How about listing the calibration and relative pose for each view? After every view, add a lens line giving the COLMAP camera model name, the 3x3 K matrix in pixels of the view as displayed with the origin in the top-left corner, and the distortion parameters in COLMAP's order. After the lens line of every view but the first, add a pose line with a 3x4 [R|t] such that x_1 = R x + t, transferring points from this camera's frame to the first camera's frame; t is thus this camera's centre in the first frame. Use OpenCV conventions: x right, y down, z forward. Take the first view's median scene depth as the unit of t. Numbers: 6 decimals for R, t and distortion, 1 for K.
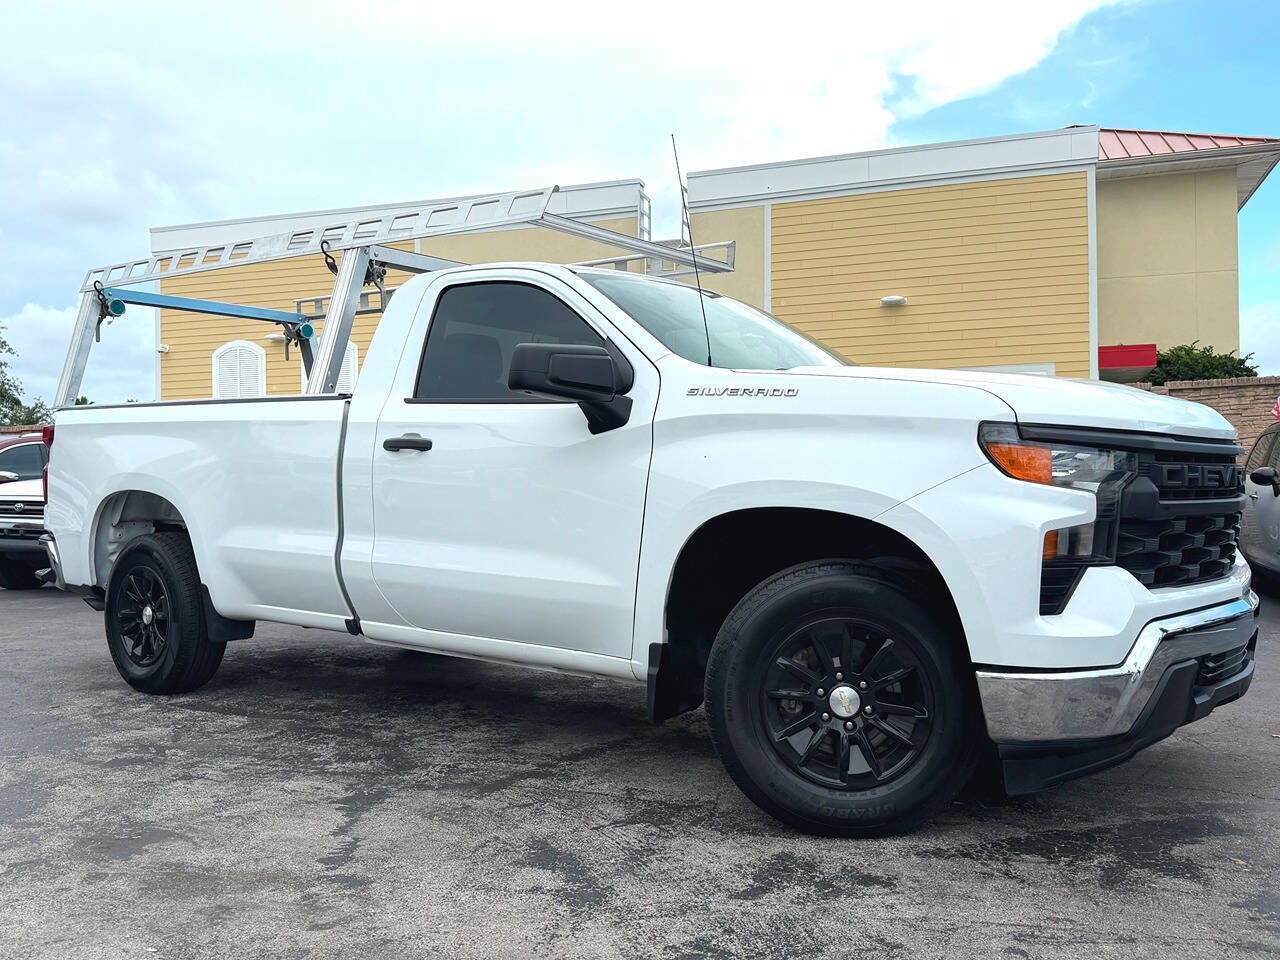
lens RADIAL K [[1093.1, 0, 632.7], [0, 1093.1, 482.3], [0, 0, 1]] dist [0.072748, -0.118728]
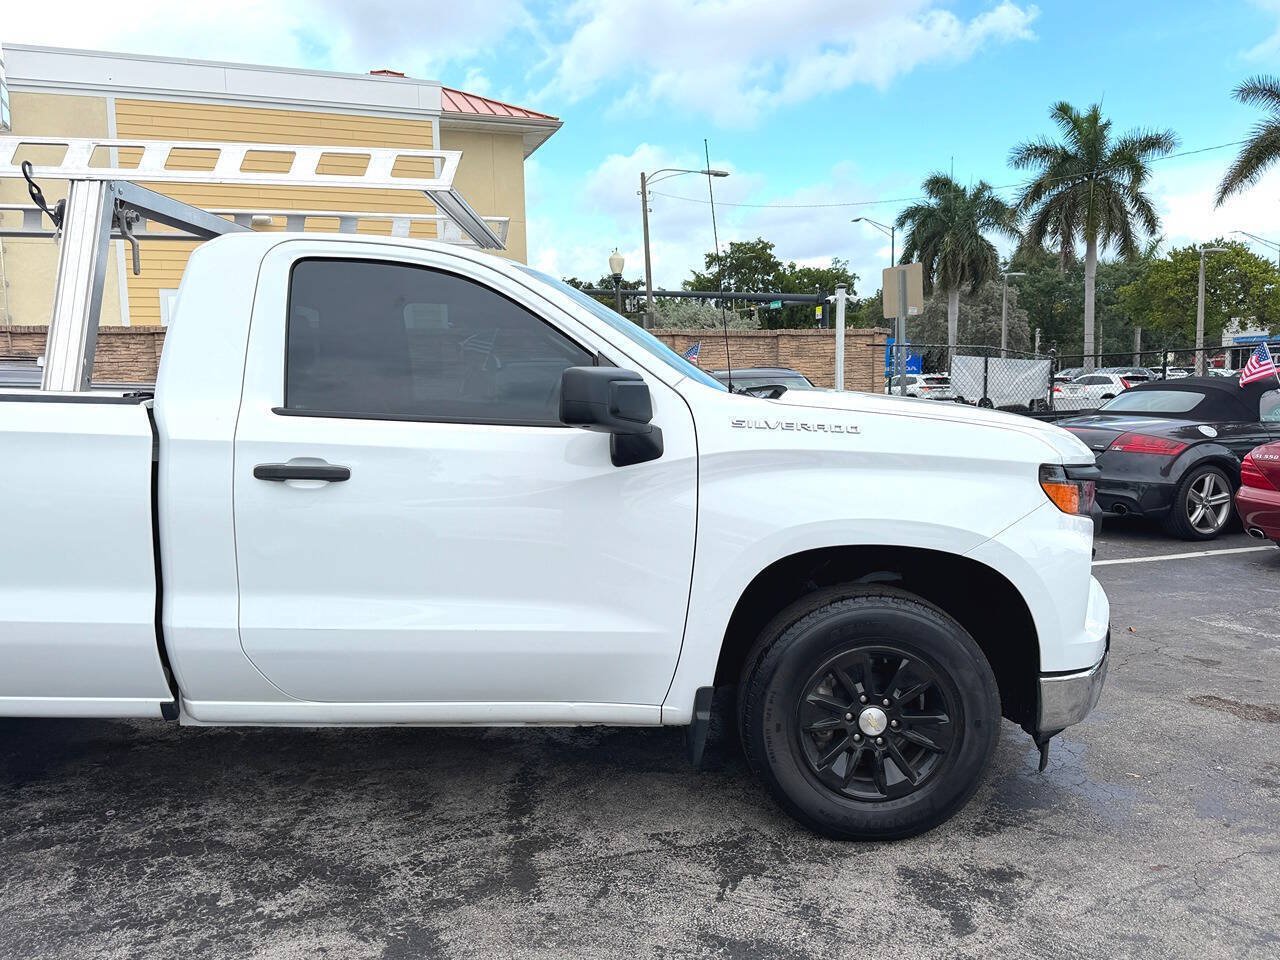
lens RADIAL K [[985.8, 0, 639.5], [0, 985.8, 492.0], [0, 0, 1]] dist [0.032915, -0.044551]
pose [[0.773484, -0.069634, 0.629979, -0.553395], [-0.000080, 0.993936, 0.109961, -0.116937], [-0.633816, -0.085103, 0.768788, 0.384658]]
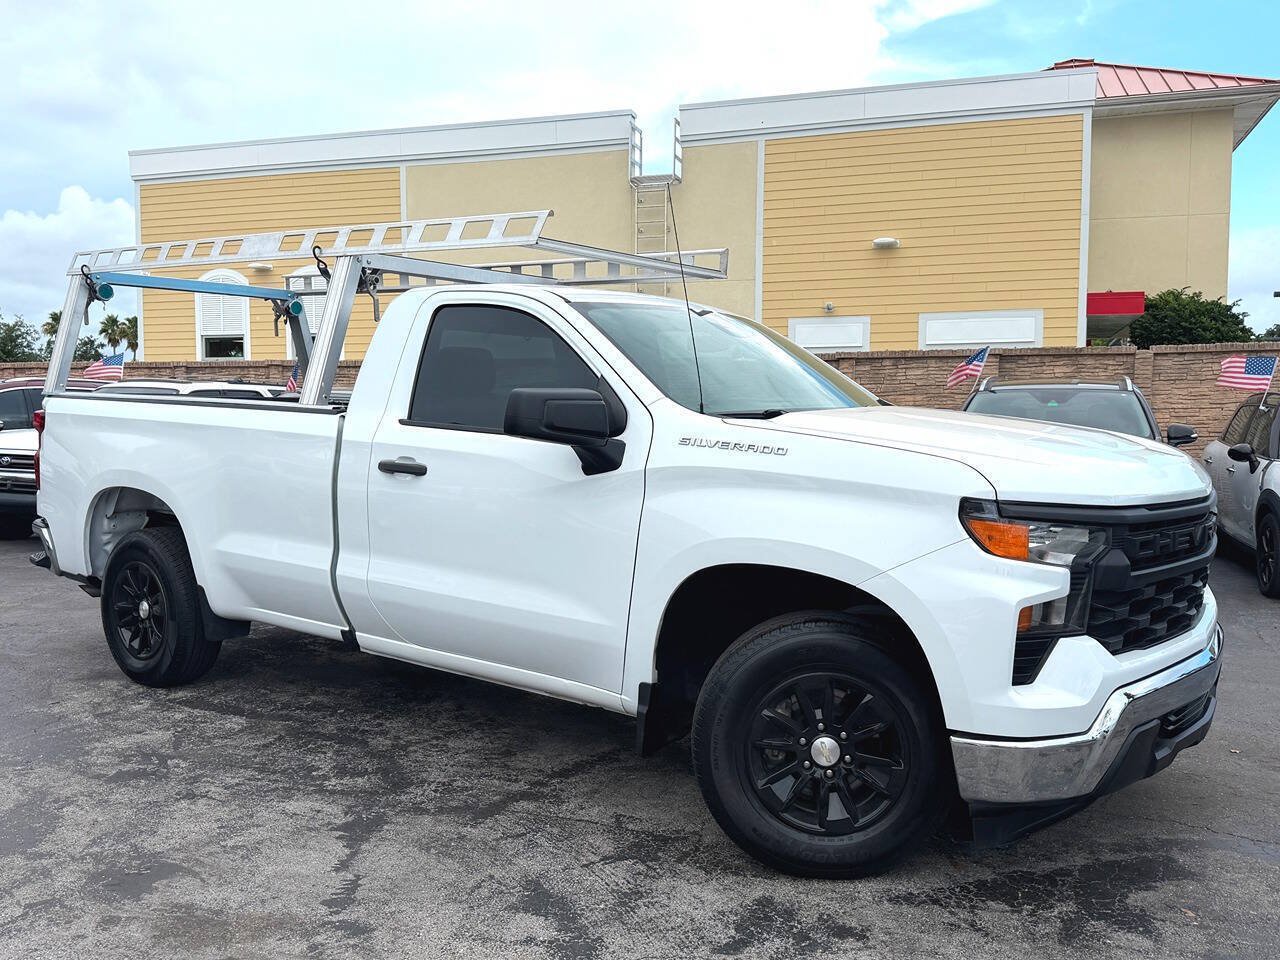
lens RADIAL K [[1093.1, 0, 640.8], [0, 1093.1, 484.5], [0, 0, 1]] dist [0.072748, -0.118728]
pose [[0.999751, 0.010904, 0.019464, -0.005380], [-0.012306, 0.997226, 0.073409, -0.115782], [-0.018609, -0.073631, 0.997112, -0.020559]]
